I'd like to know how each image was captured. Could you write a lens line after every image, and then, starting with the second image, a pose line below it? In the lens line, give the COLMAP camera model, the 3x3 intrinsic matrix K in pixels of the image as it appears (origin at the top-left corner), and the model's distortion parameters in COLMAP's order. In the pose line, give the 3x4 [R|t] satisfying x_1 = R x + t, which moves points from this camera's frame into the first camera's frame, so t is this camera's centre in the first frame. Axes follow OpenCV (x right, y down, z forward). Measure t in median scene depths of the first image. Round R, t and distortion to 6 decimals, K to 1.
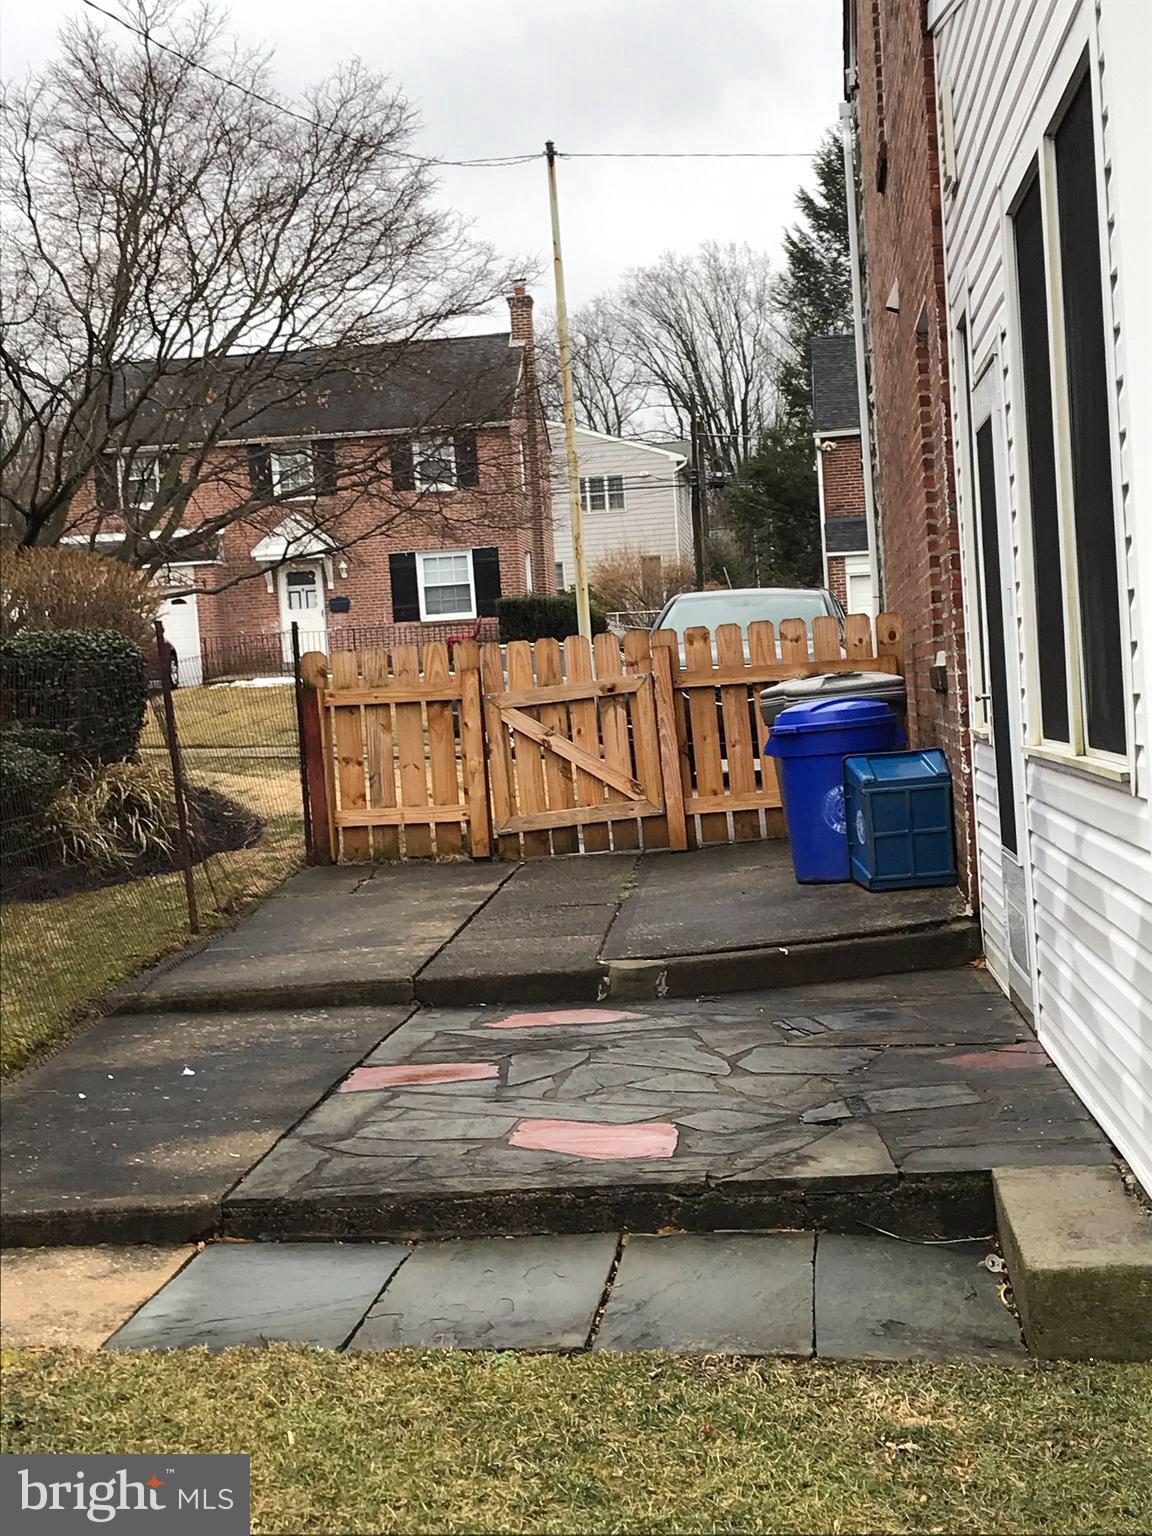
lens RADIAL K [[2490.4, 0, 575.3], [0, 2490.4, 770.0], [0, 0, 1]] dist [0.059343, 0.000000]
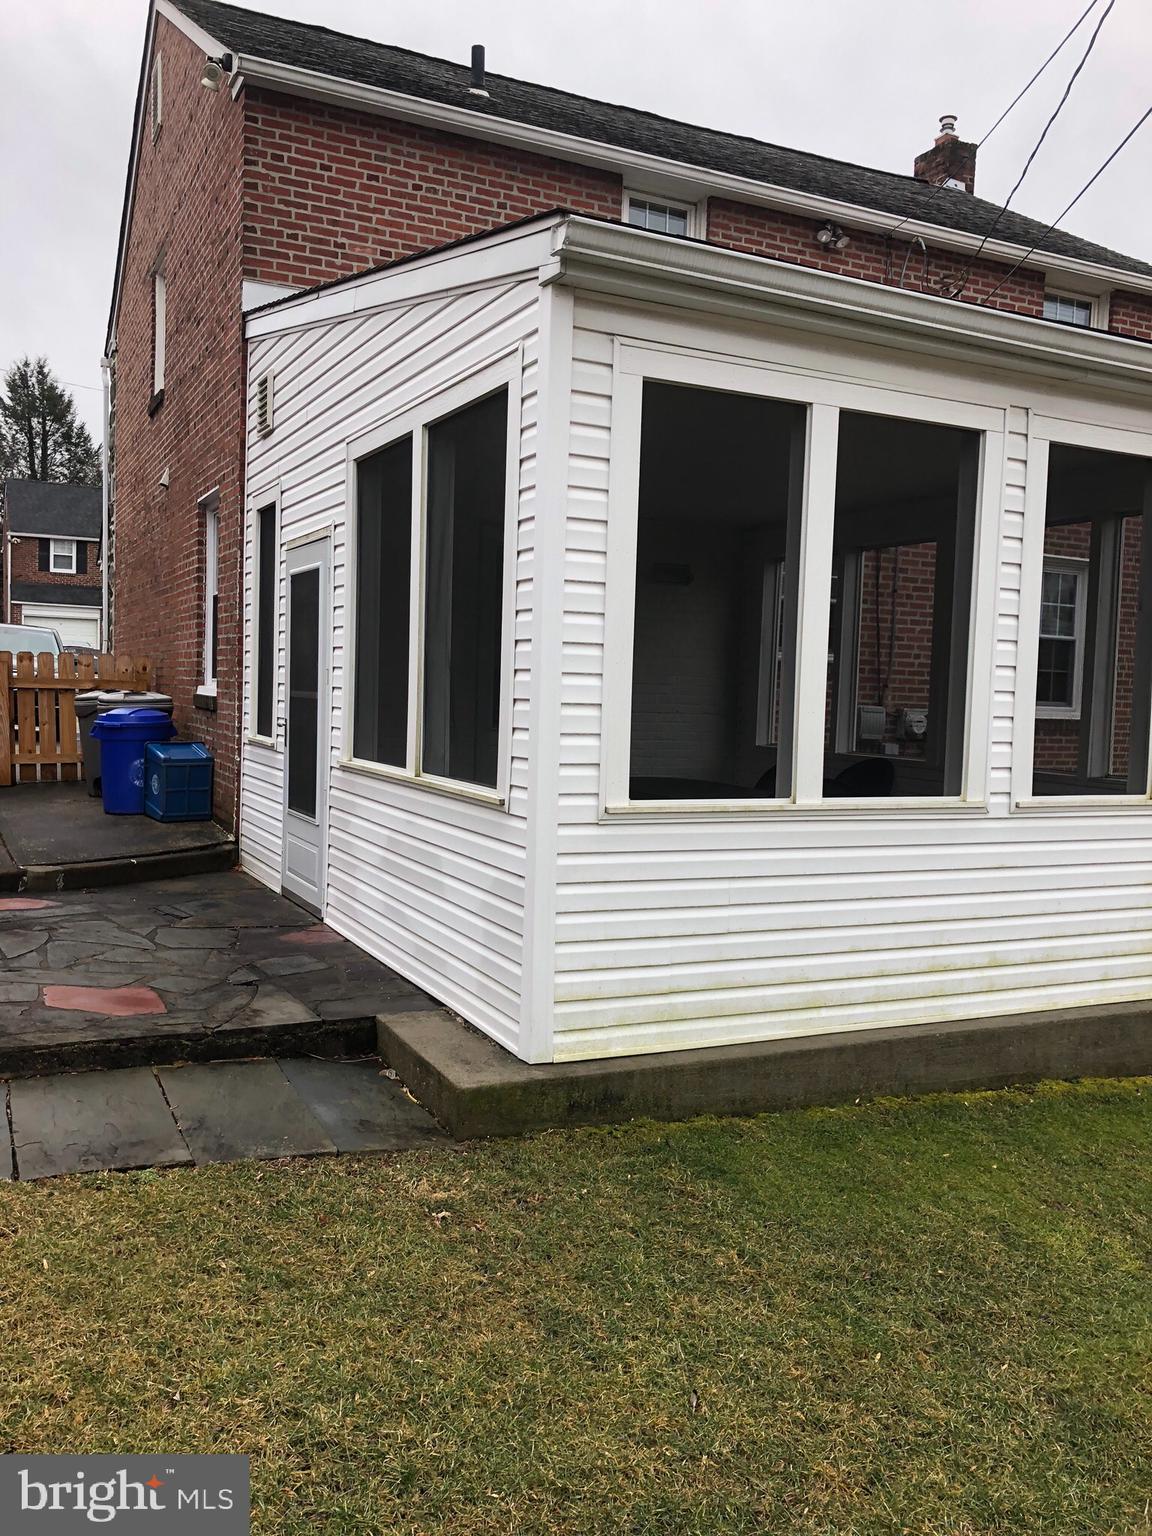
lens RADIAL K [[1267.1, 0, 577.2], [0, 1267.1, 764.3], [0, 0, 1]] dist [0.001659, -0.032878]
pose [[0.848709, 0.056630, 0.525819, -0.119196], [-0.069262, 0.997589, 0.004354, -0.017977], [-0.524305, -0.040115, 0.850585, 0.117773]]
